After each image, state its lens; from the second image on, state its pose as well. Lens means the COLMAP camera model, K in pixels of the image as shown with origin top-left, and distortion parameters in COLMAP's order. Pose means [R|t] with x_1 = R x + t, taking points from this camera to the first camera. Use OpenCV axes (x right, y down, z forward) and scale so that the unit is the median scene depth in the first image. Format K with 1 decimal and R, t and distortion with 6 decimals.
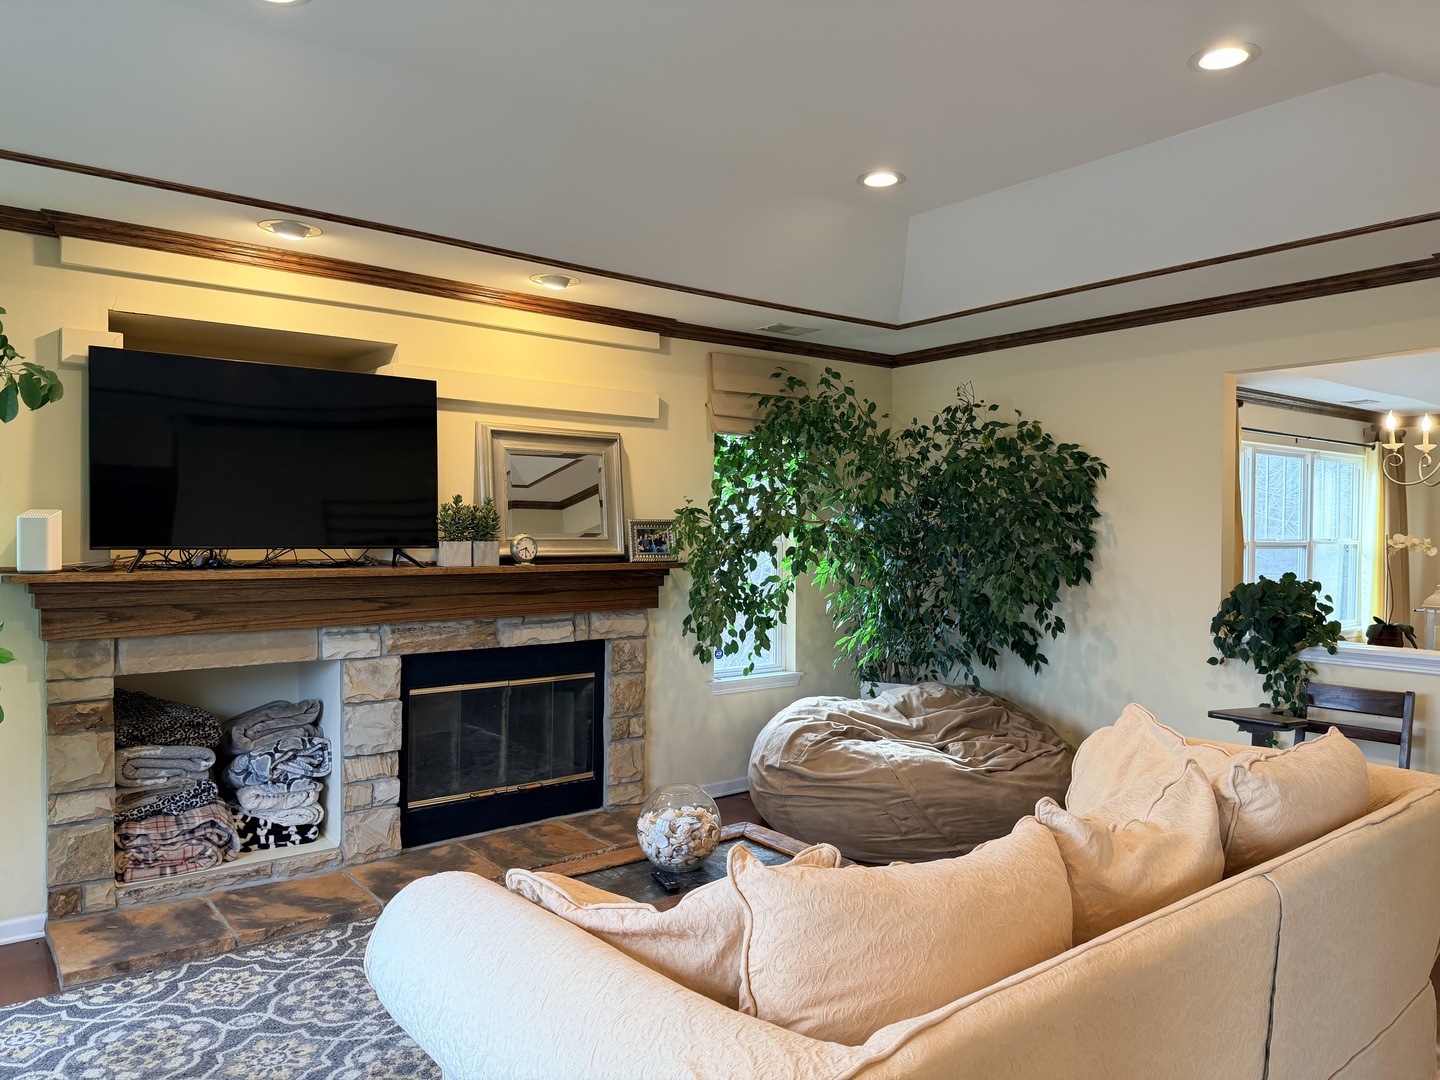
lens RADIAL K [[1008.5, 0, 716.6], [0, 1008.5, 538.6], [0, 0, 1]] dist [0.042040, -0.038813]
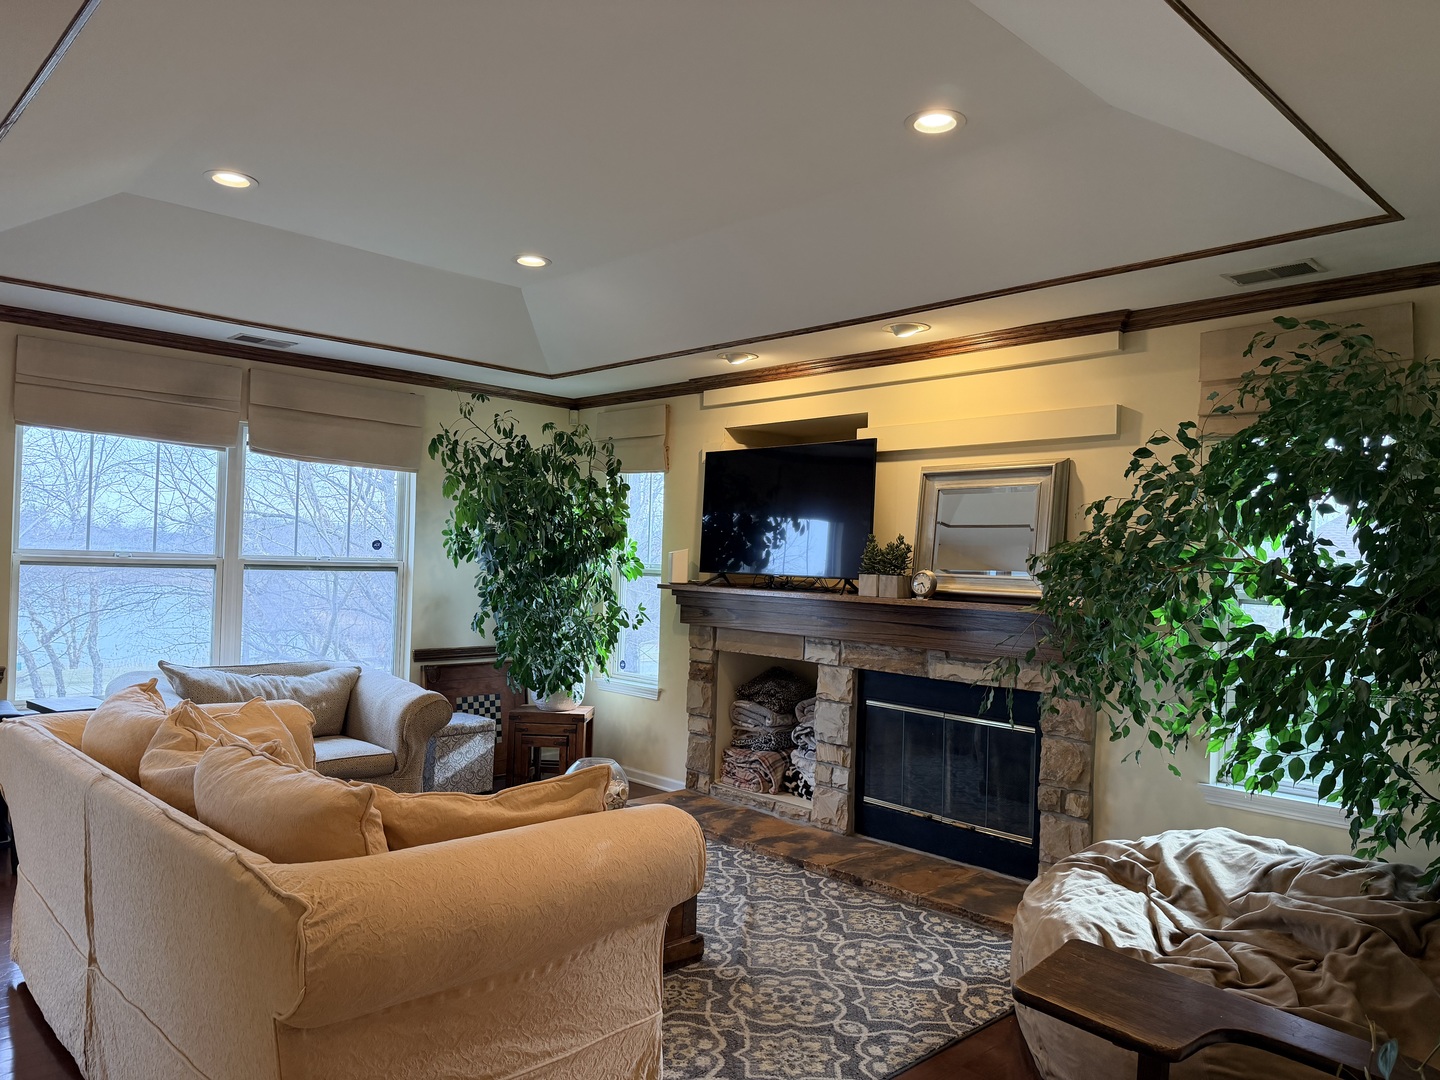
lens RADIAL K [[1008.5, 0, 713.2], [0, 1008.5, 540.0], [0, 0, 1]] dist [0.042040, -0.038813]
pose [[0.085450, -0.029902, -0.995894, 0.860516], [-0.046907, 0.998320, -0.034000, 0.011269], [0.995238, 0.049620, 0.083904, 0.716045]]
